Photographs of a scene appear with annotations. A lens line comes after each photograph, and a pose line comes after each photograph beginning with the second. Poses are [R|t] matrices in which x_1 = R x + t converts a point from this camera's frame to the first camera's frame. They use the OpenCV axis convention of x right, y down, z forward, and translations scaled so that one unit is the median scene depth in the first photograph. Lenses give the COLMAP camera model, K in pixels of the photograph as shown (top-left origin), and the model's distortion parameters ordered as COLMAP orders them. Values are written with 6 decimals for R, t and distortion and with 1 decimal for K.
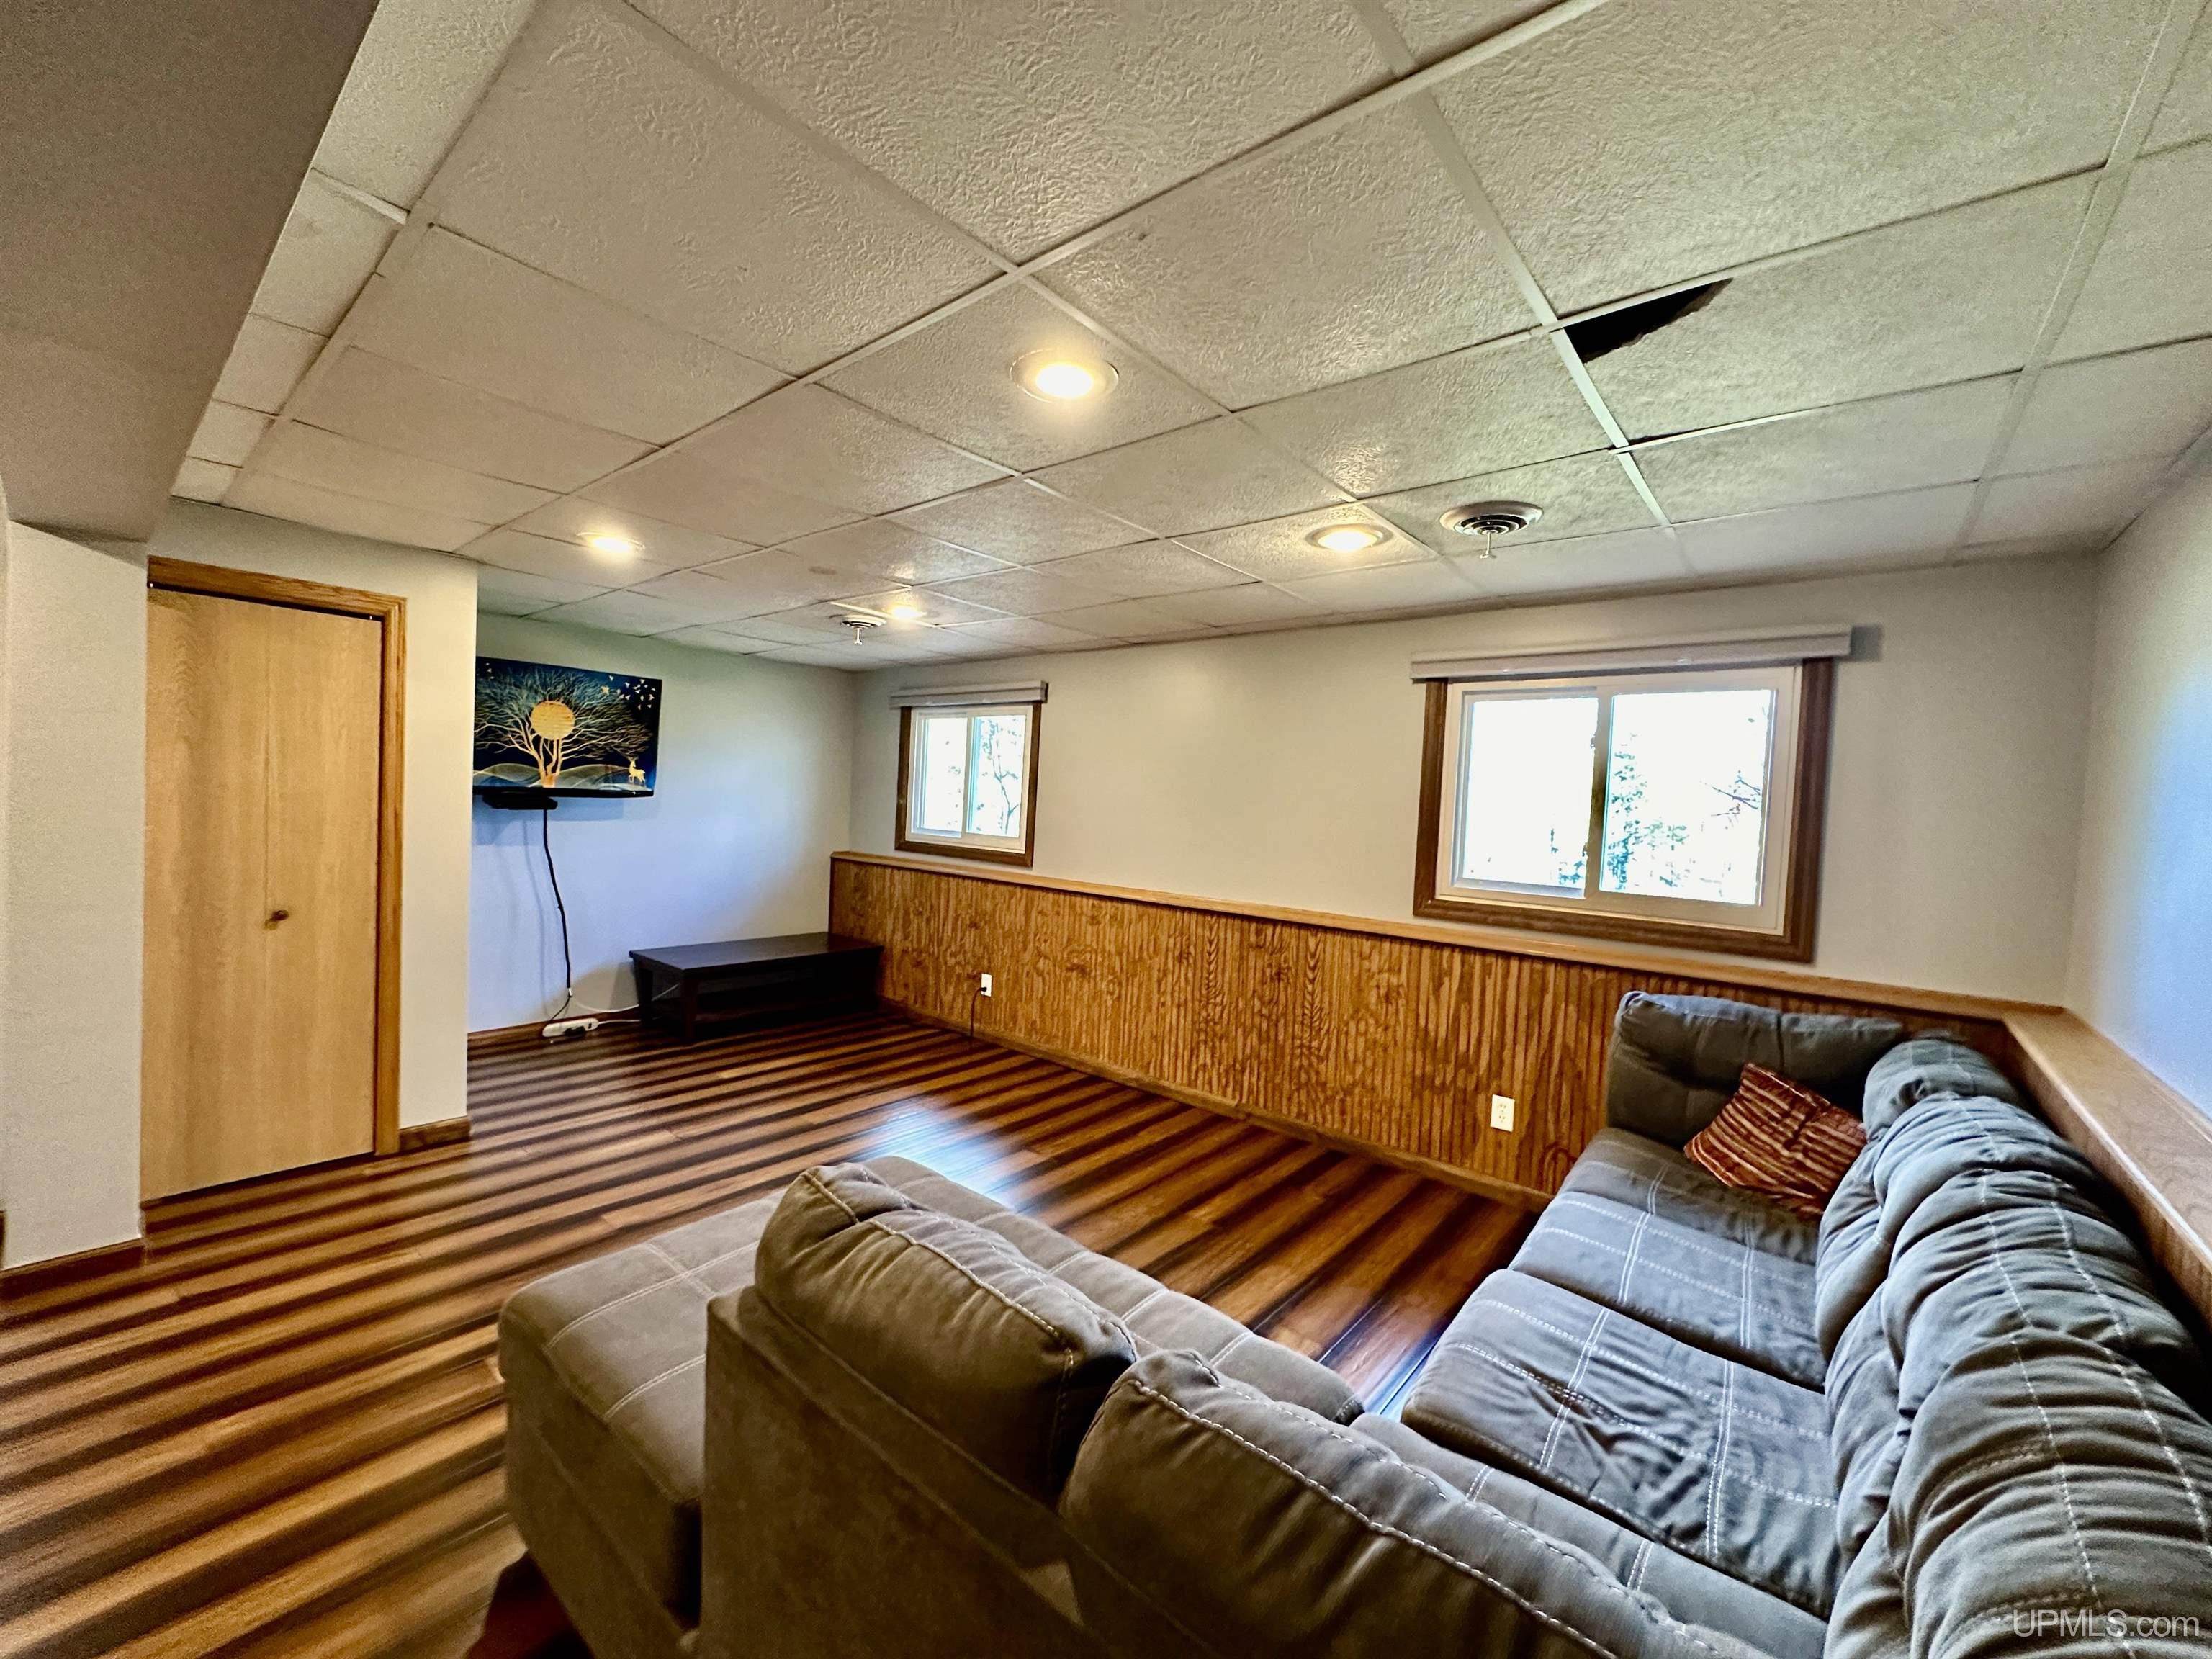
lens RADIAL K [[881.7, 0, 1109.3], [0, 881.7, 828.6], [0, 0, 1]] dist [-0.002438, -0.000214]
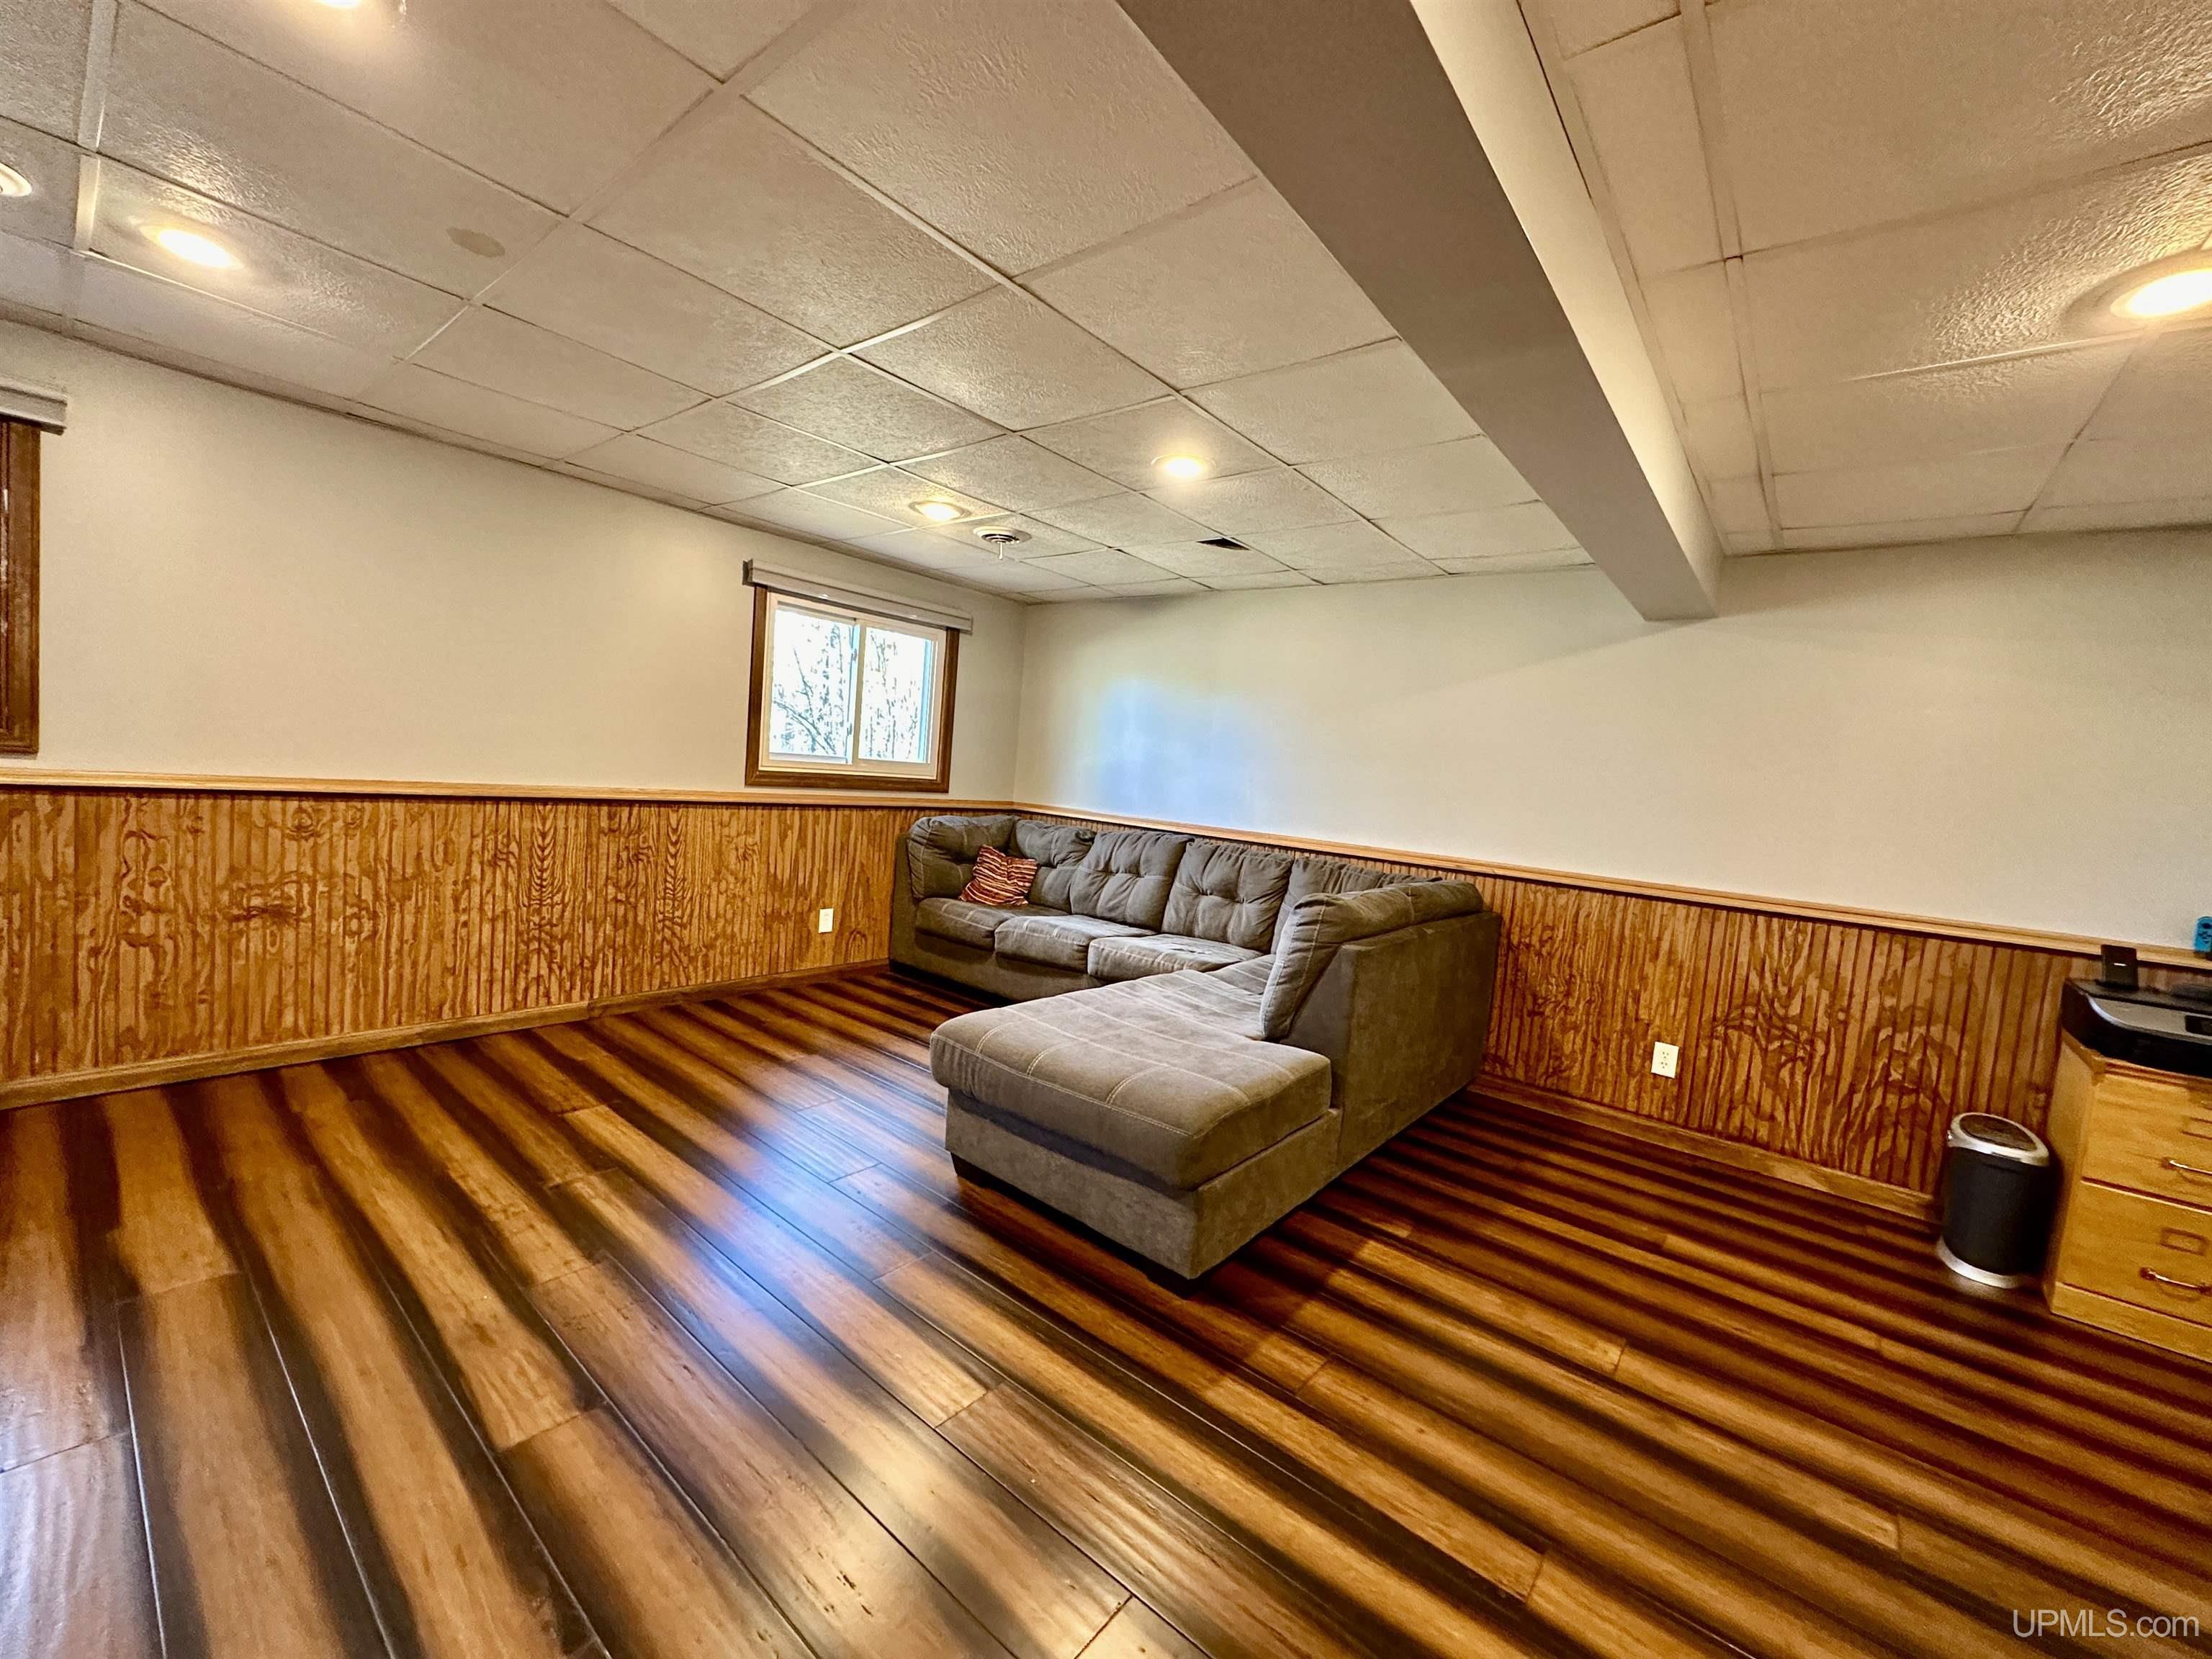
lens RADIAL K [[881.7, 0, 1108.2], [0, 881.7, 831.2], [0, 0, 1]] dist [-0.002438, -0.000214]
pose [[-0.014783, -0.117482, 0.992965, -0.813692], [-0.050088, 0.991914, 0.116611, -0.002370], [-0.998635, -0.048012, -0.020548, 0.513943]]
